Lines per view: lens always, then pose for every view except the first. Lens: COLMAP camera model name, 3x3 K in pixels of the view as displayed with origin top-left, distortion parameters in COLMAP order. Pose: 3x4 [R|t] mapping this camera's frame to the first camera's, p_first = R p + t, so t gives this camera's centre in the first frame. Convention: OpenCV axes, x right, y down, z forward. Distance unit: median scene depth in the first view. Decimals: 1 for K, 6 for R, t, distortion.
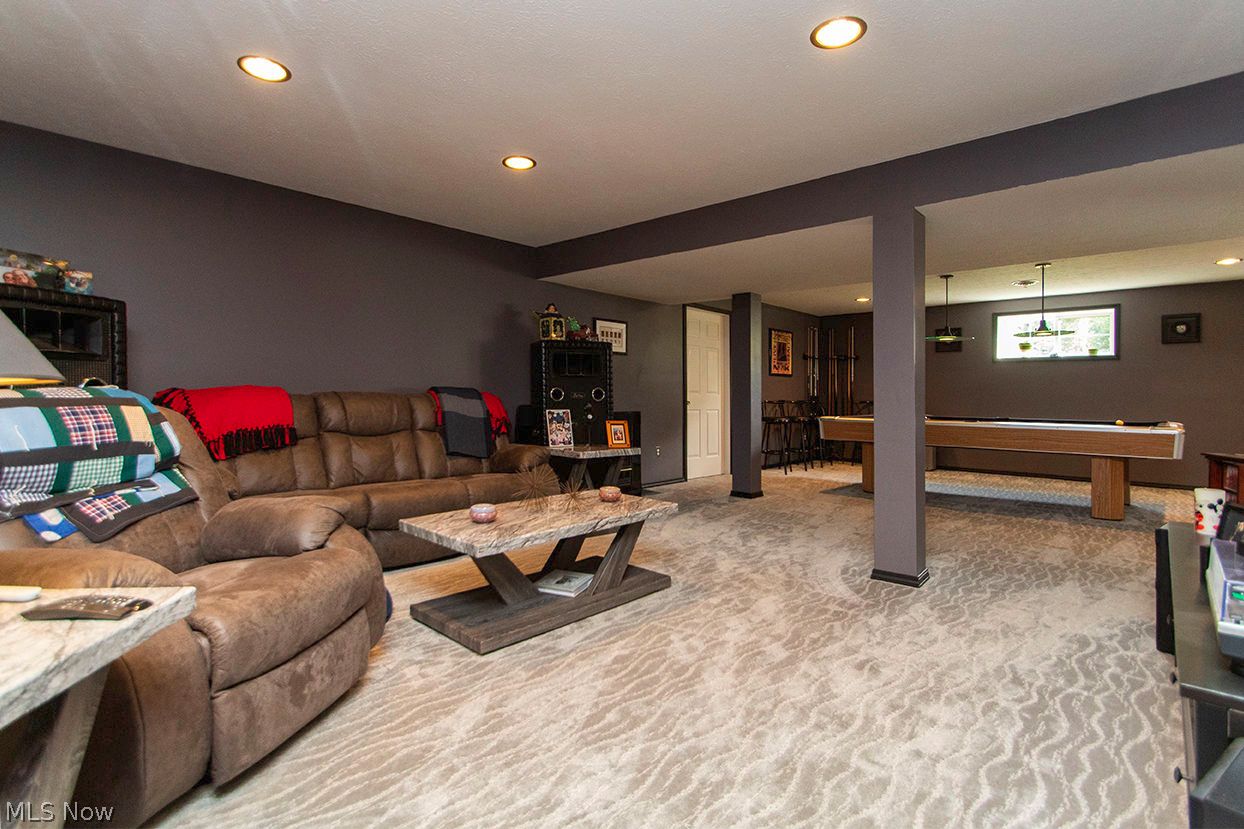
lens RADIAL K [[584.9, 0, 605.1], [0, 584.9, 404.7], [0, 0, 1]] dist [0.015898, 0.000043]
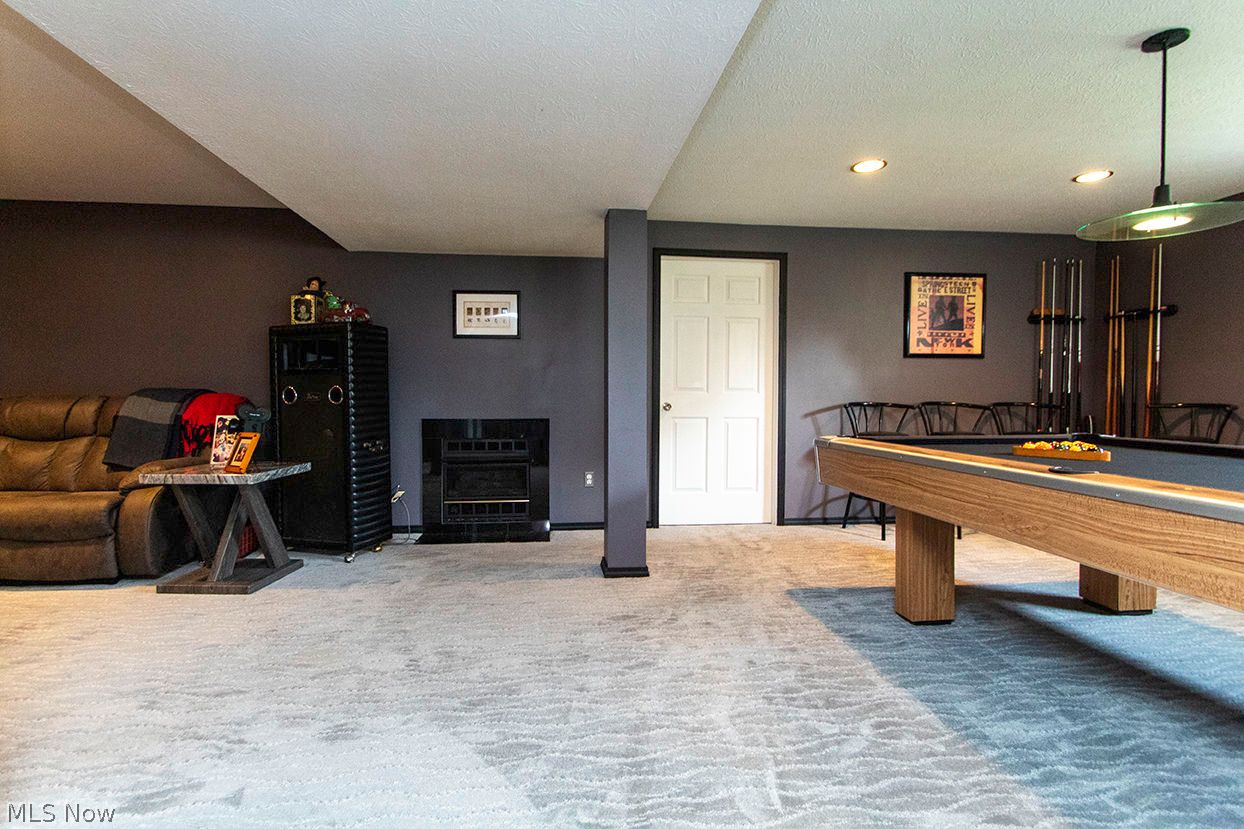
lens RADIAL K [[584.9, 0, 605.1], [0, 584.9, 404.7], [0, 0, 1]] dist [0.015898, 0.000043]
pose [[0.766338, 0.002714, -0.642432, 0.418686], [-0.003897, 0.999992, -0.000423, -0.003921], [0.642426, 0.002828, 0.766343, 0.388051]]
